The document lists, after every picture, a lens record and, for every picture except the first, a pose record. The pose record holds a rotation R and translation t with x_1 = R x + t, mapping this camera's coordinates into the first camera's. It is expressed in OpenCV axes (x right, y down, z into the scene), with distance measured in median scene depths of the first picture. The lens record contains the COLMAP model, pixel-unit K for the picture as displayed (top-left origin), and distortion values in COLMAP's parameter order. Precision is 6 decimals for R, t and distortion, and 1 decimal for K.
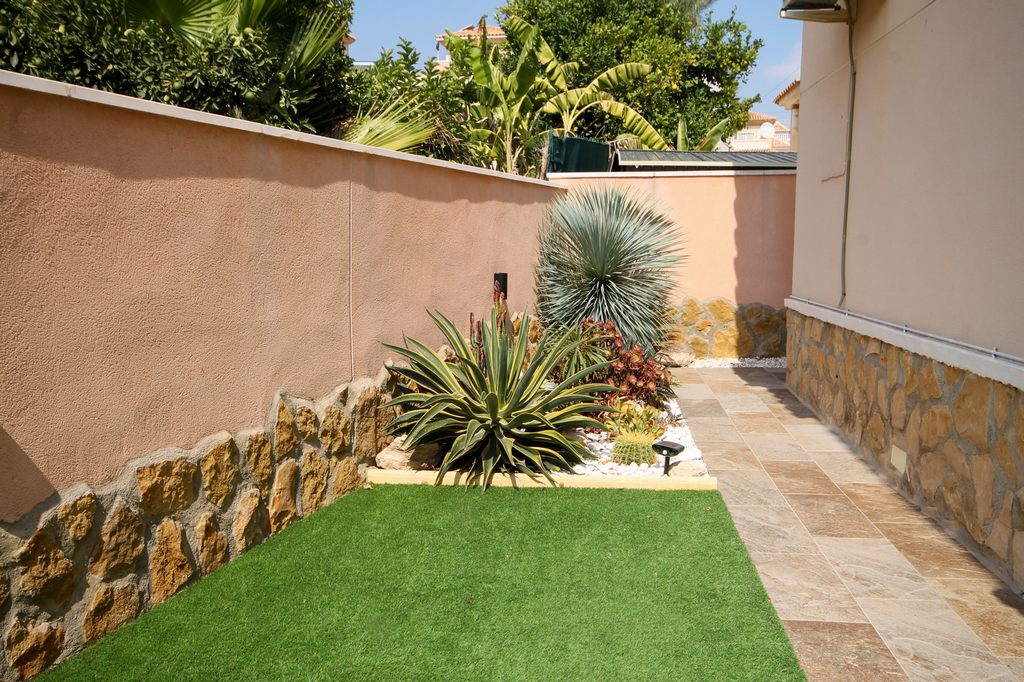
lens RADIAL K [[911.5, 0, 512.0], [0, 911.5, 341.0], [0, 0, 1]] dist [-0.000784, 0.001361]
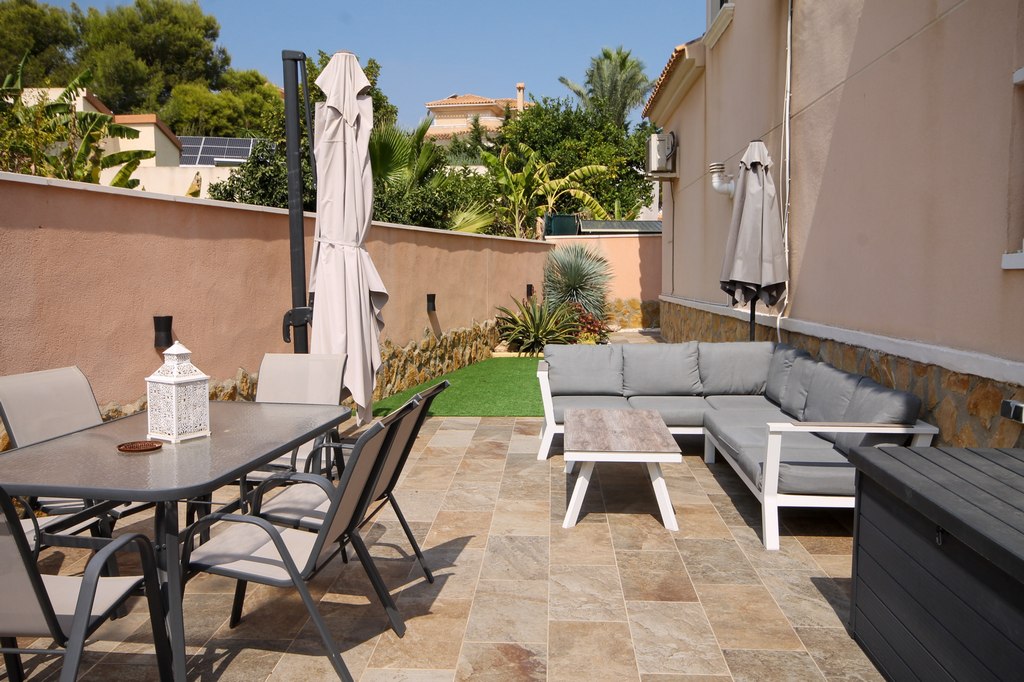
lens RADIAL K [[843.7, 0, 512.0], [0, 843.7, 341.0], [0, 0, 1]] dist [-0.000556, -0.000037]
pose [[0.999335, -0.012953, 0.034088, -0.102096], [0.013973, 0.999456, -0.029862, 0.100509], [-0.033682, 0.030318, 0.998973, -0.847250]]
